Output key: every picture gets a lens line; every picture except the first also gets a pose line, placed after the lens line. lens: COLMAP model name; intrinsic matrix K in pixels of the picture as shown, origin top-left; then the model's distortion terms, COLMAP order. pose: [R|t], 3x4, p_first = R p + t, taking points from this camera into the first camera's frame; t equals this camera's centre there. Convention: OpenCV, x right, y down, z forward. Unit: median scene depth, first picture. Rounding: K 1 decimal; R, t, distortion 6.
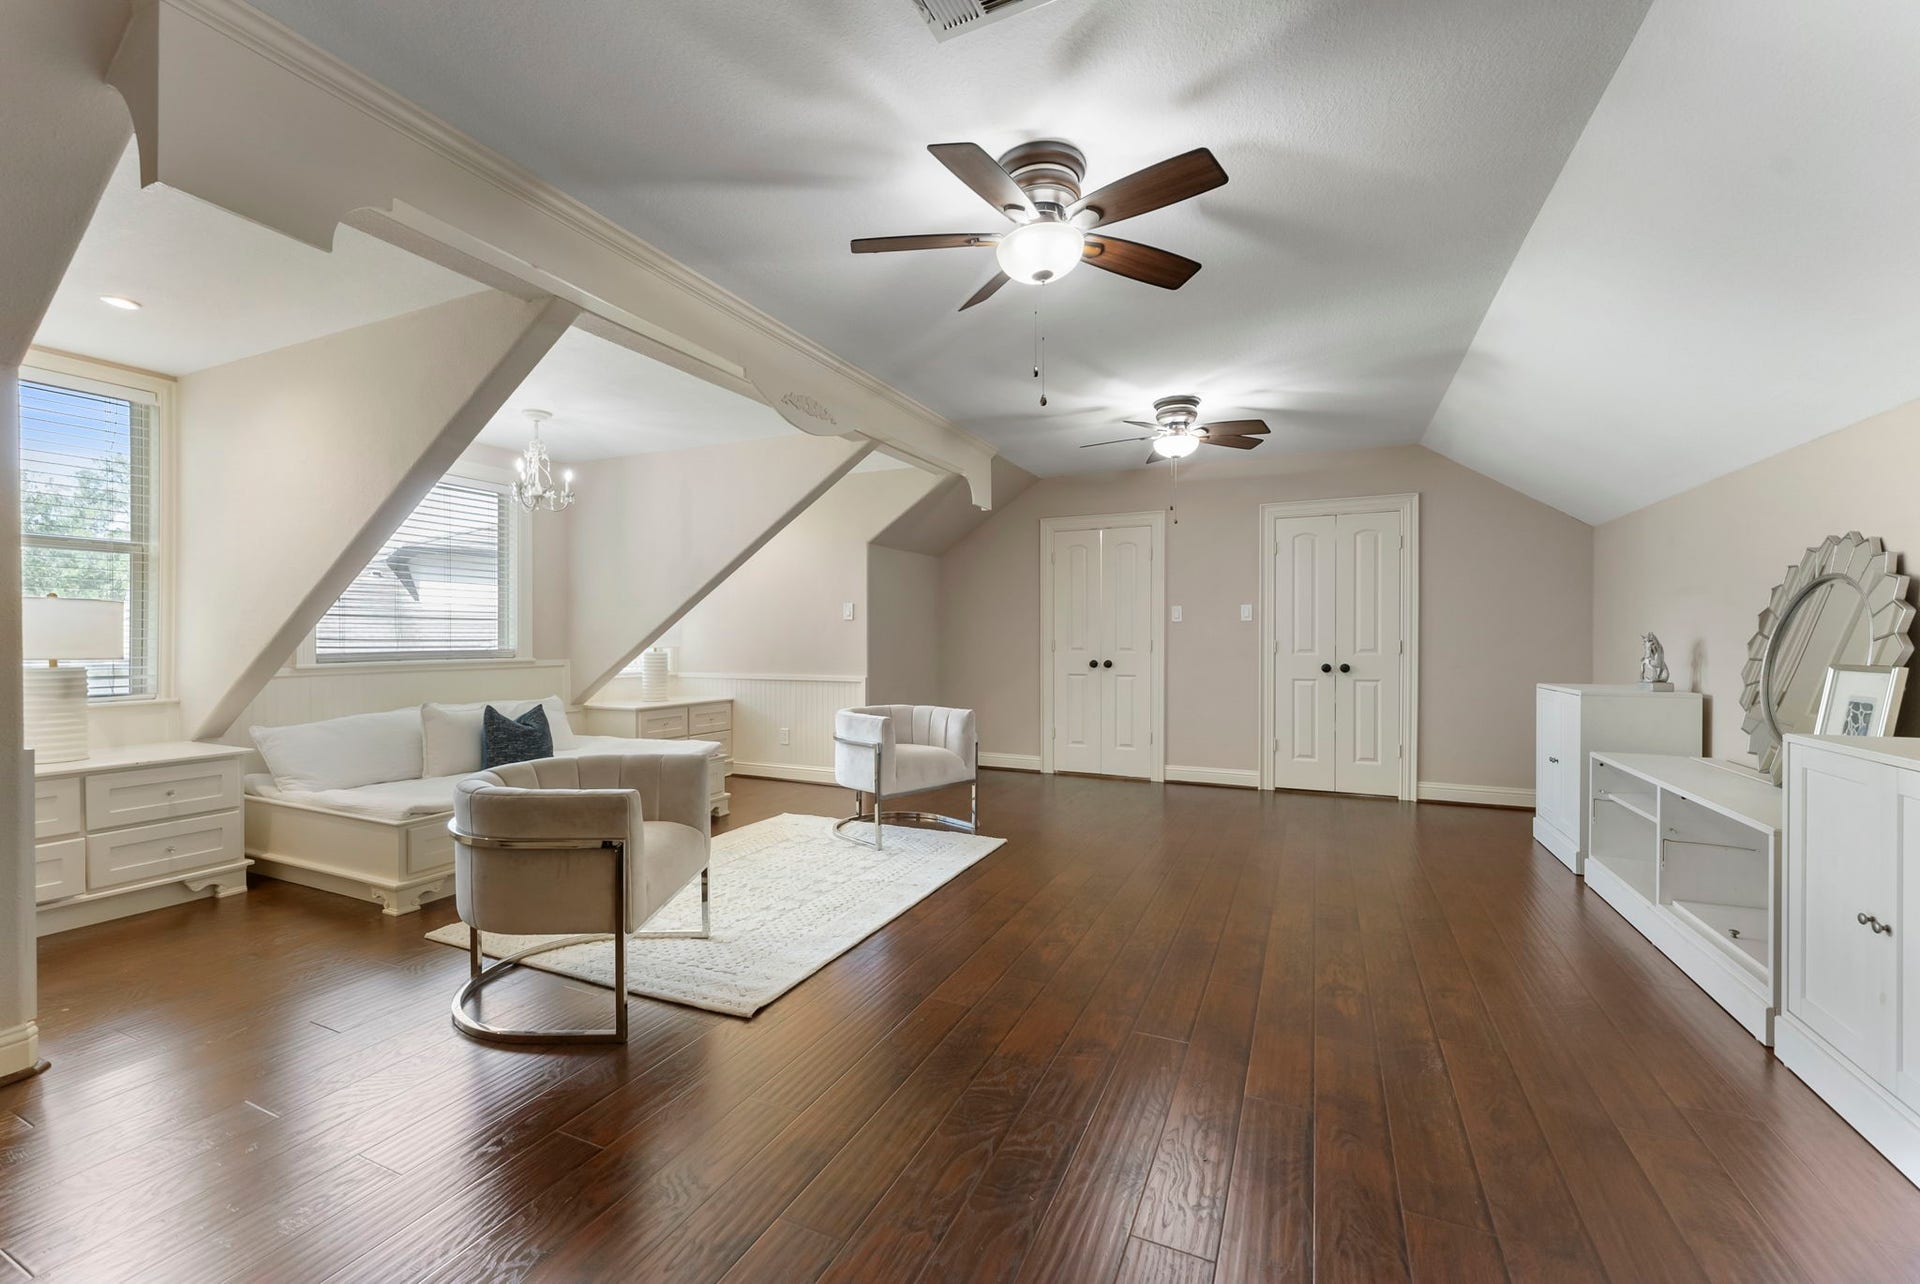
lens RADIAL K [[775.3, 0, 970.1], [0, 775.3, 639.8], [0, 0, 1]] dist [0.002194, 0.000113]
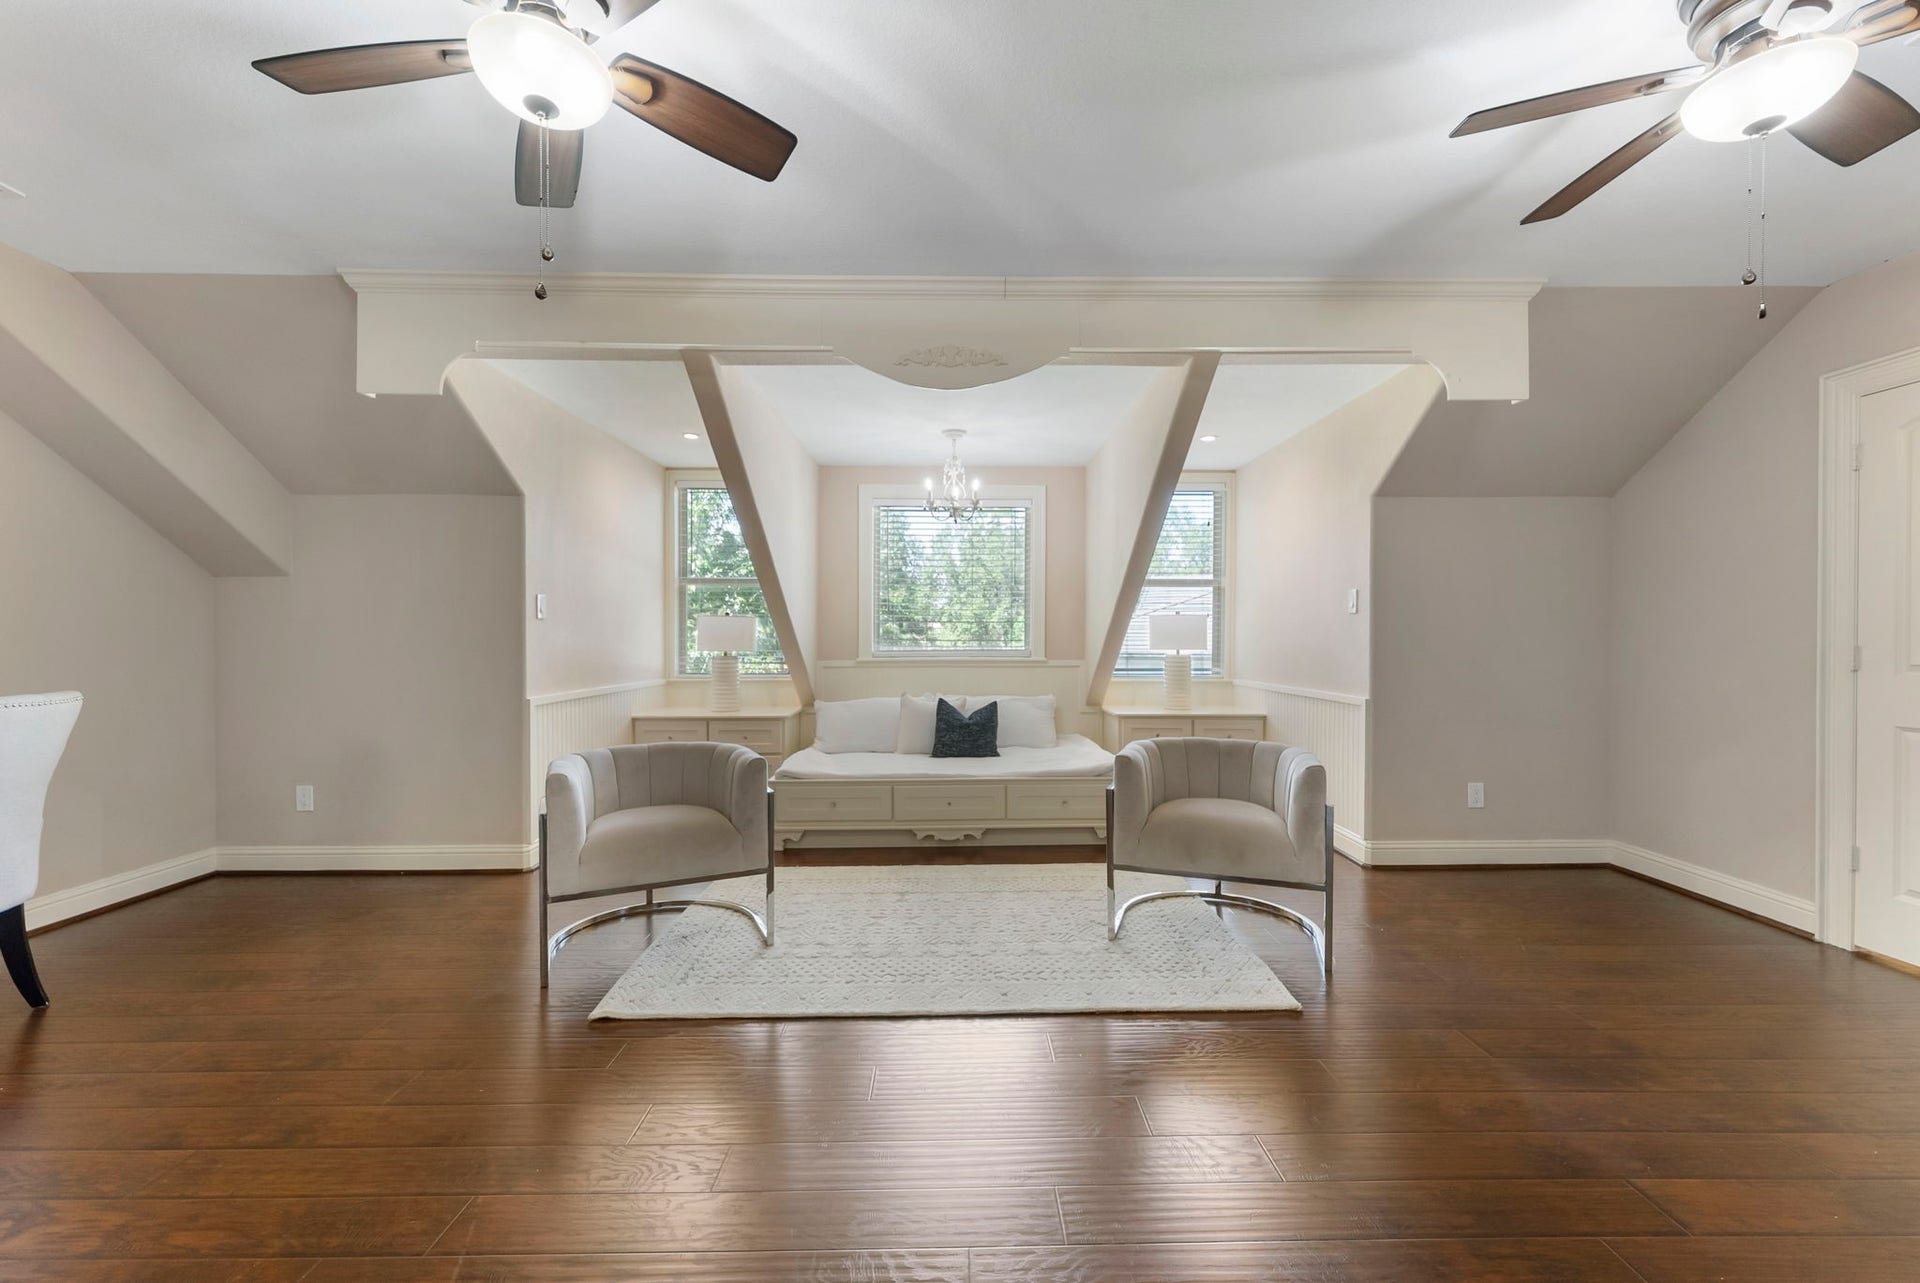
lens RADIAL K [[775.3, 0, 961.9], [0, 775.3, 642.1], [0, 0, 1]] dist [0.002194, 0.000113]
pose [[0.422337, -0.004868, -0.906426, 0.404766], [-0.002760, 0.999974, -0.006656, 0.008538], [0.906435, 0.005313, 0.422313, 0.515931]]
